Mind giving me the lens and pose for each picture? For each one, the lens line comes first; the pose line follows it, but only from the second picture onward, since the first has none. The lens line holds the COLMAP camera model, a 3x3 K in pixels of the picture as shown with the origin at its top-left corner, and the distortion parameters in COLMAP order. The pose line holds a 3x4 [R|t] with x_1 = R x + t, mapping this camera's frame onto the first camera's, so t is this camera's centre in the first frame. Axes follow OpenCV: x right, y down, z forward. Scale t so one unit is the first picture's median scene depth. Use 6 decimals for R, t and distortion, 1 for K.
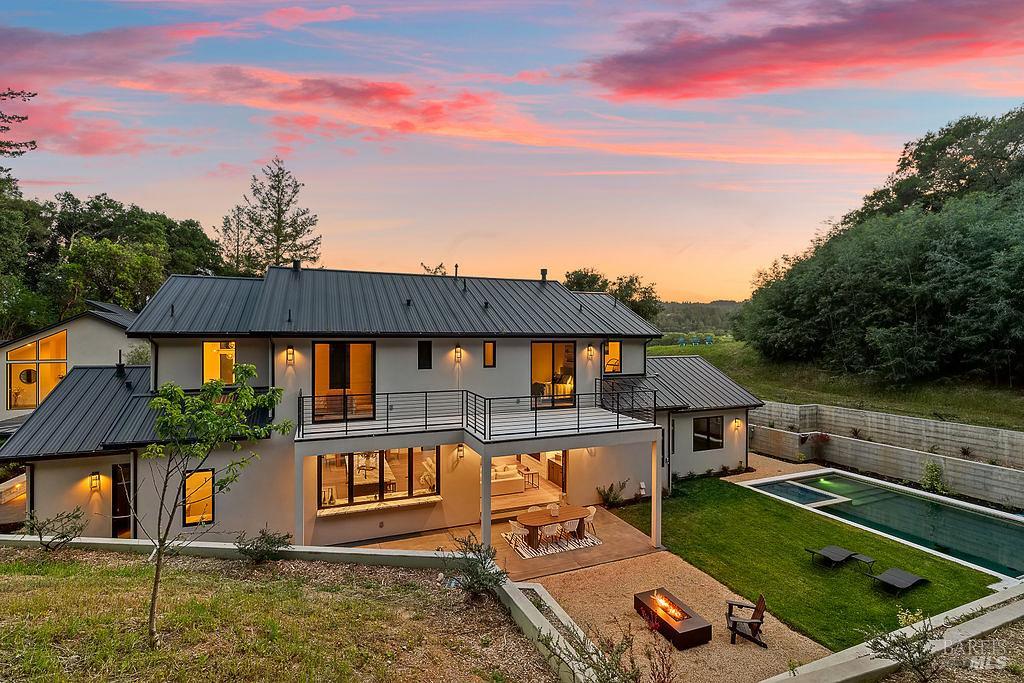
lens RADIAL K [[469.4, 0, 510.6], [0, 469.4, 327.6], [0, 0, 1]] dist [-0.001795, 0.000292]
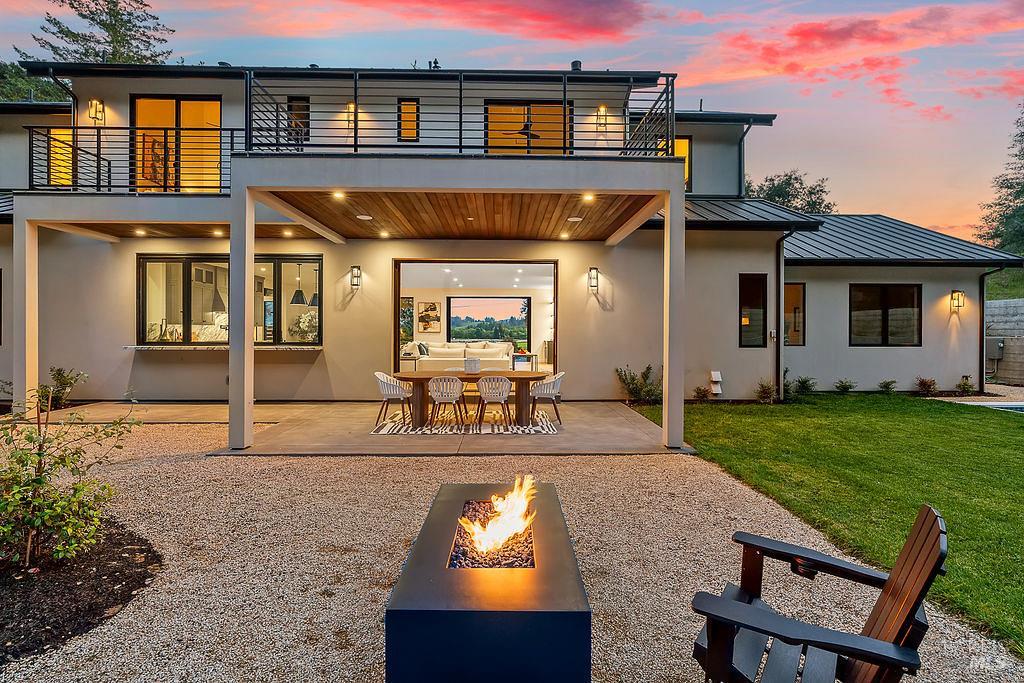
lens RADIAL K [[469.4, 0, 510.6], [0, 469.4, 327.6], [0, 0, 1]] dist [-0.001795, 0.000292]
pose [[0.940368, 0.005888, -0.340108, 0.212253], [-0.003752, 0.999969, 0.006939, 0.243091], [0.340139, -0.005250, 0.940361, 0.379659]]
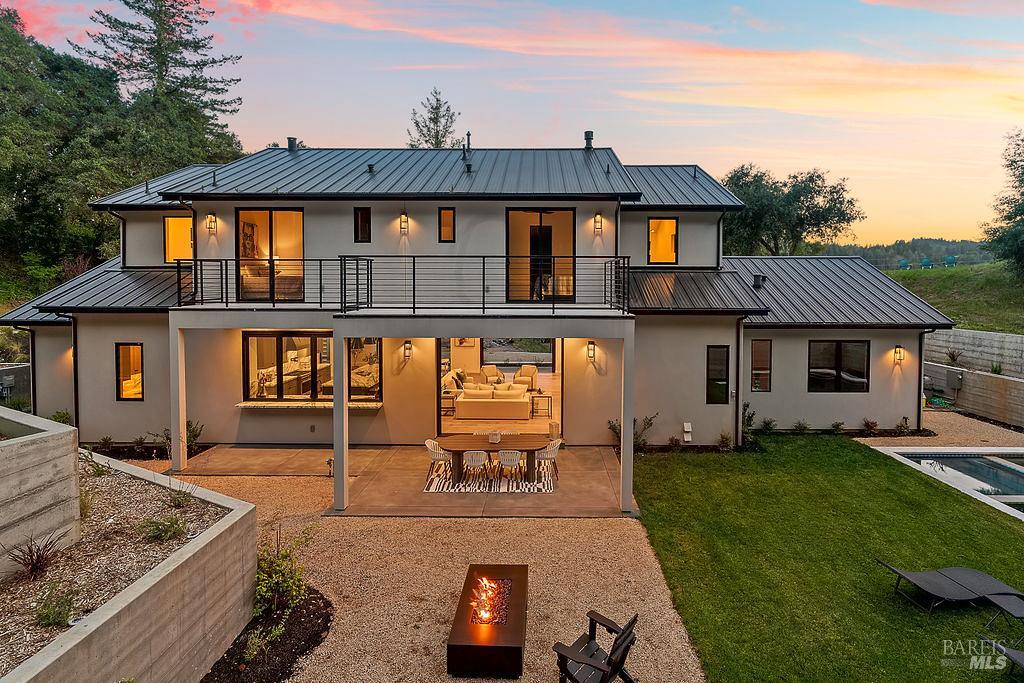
lens RADIAL K [[500.0, 0, 534.8], [0, 500.0, 282.5], [0, 0, 1]] dist [-0.003297, 0.000409]
pose [[0.928756, 0.005752, -0.370648, 0.297197], [-0.000267, 0.999890, 0.014849, 0.105627], [0.370693, -0.013692, 0.928655, 0.233925]]
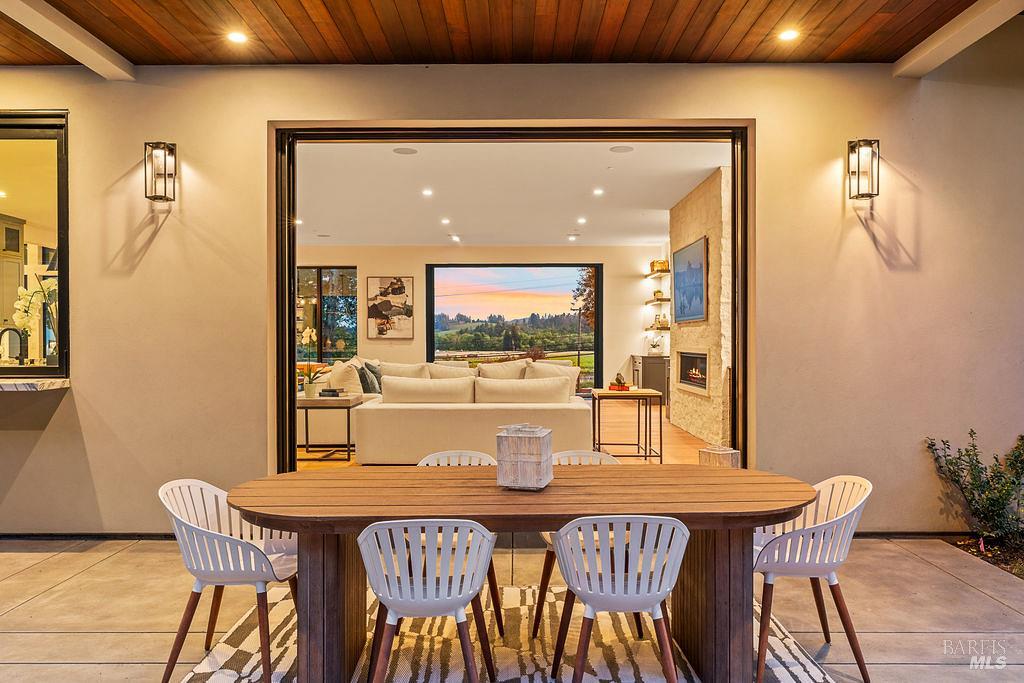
lens RADIAL K [[780.6, 0, 512.0], [0, 780.6, 341.5], [0, 0, 1]] dist [0.000767, 0.000196]
pose [[0.931598, 0.004477, -0.363464, 0.120103], [0.002722, 0.999810, 0.019290, 0.247848], [0.363481, -0.018960, 0.931409, 0.553697]]
